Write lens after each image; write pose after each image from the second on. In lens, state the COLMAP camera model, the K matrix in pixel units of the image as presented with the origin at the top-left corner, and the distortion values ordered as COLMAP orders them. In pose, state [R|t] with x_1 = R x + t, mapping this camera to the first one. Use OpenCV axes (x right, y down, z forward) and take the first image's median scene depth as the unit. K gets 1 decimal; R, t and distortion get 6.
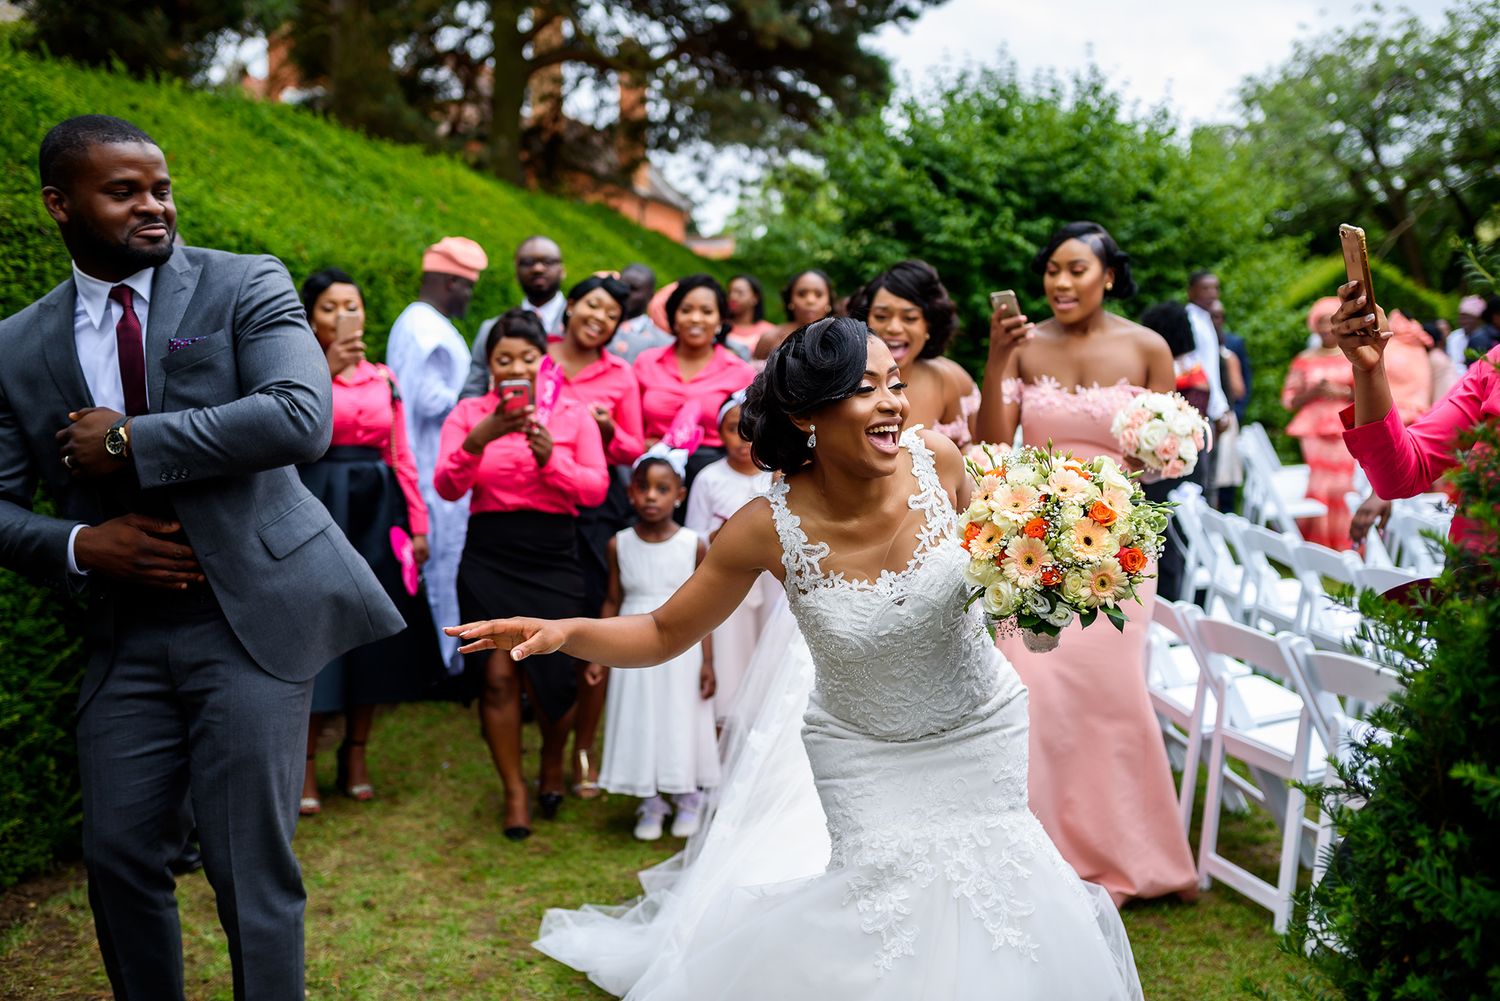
lens RADIAL K [[1552.5, 0, 748.0], [0, 1552.5, 497.9], [0, 0, 1]] dist [-0.062215, 0.159095]
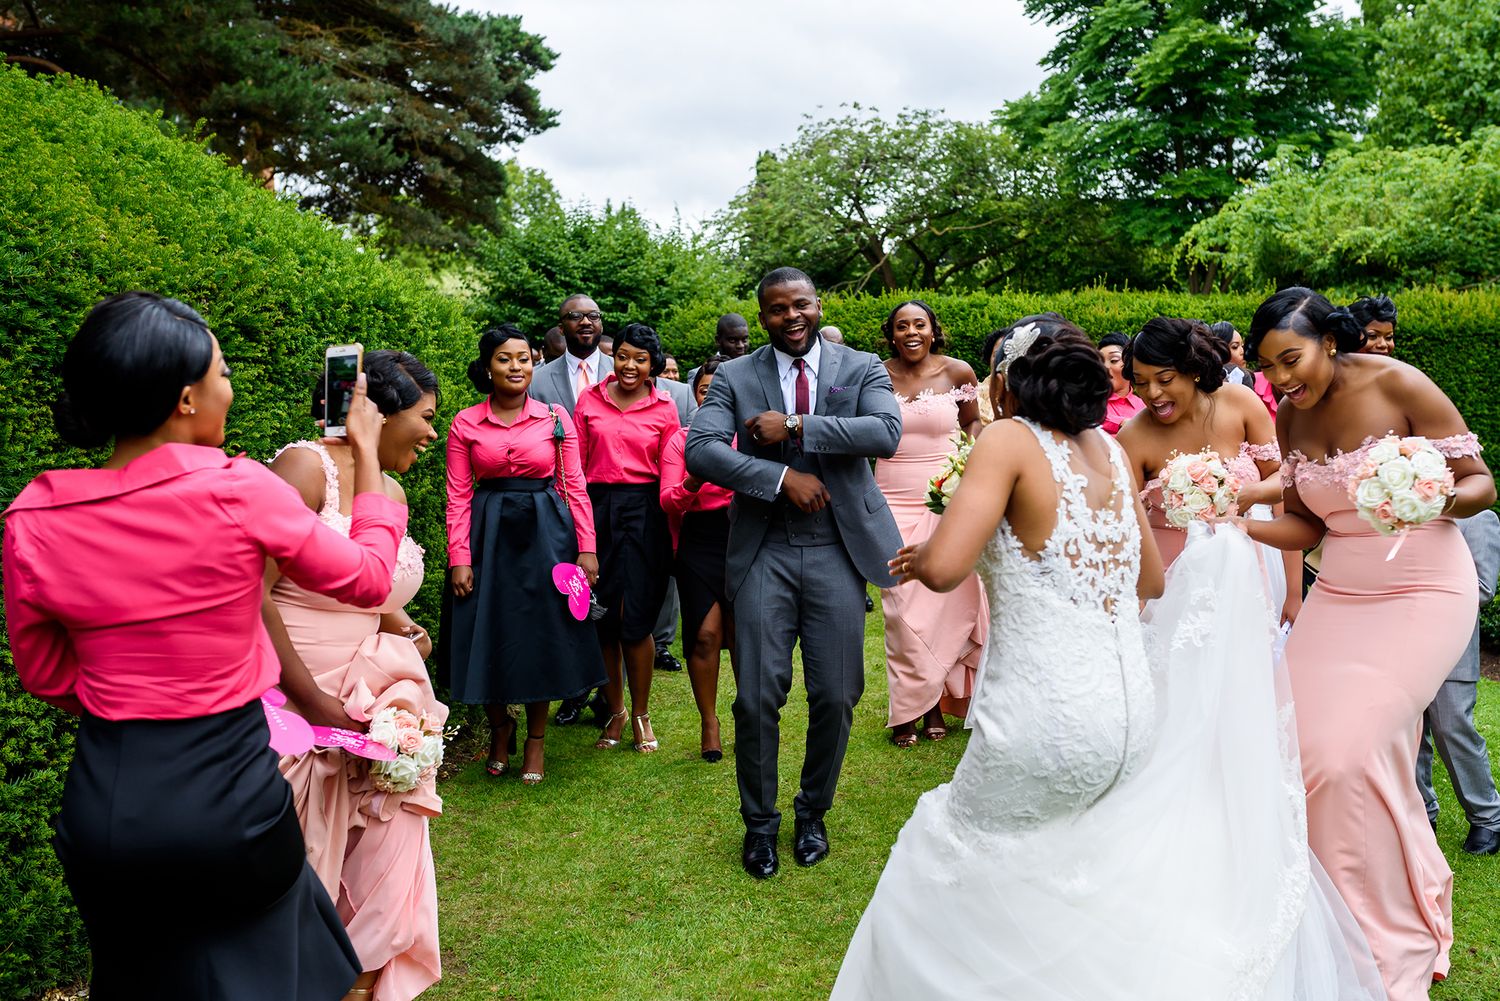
lens RADIAL K [[1552.5, 0, 748.0], [0, 1552.5, 497.9], [0, 0, 1]] dist [-0.062215, 0.159095]
pose [[0.966199, -0.051697, 0.252562, -0.124247], [0.054706, 0.998491, -0.004899, 0.075967], [-0.251928, 0.018550, 0.967568, -0.805049]]
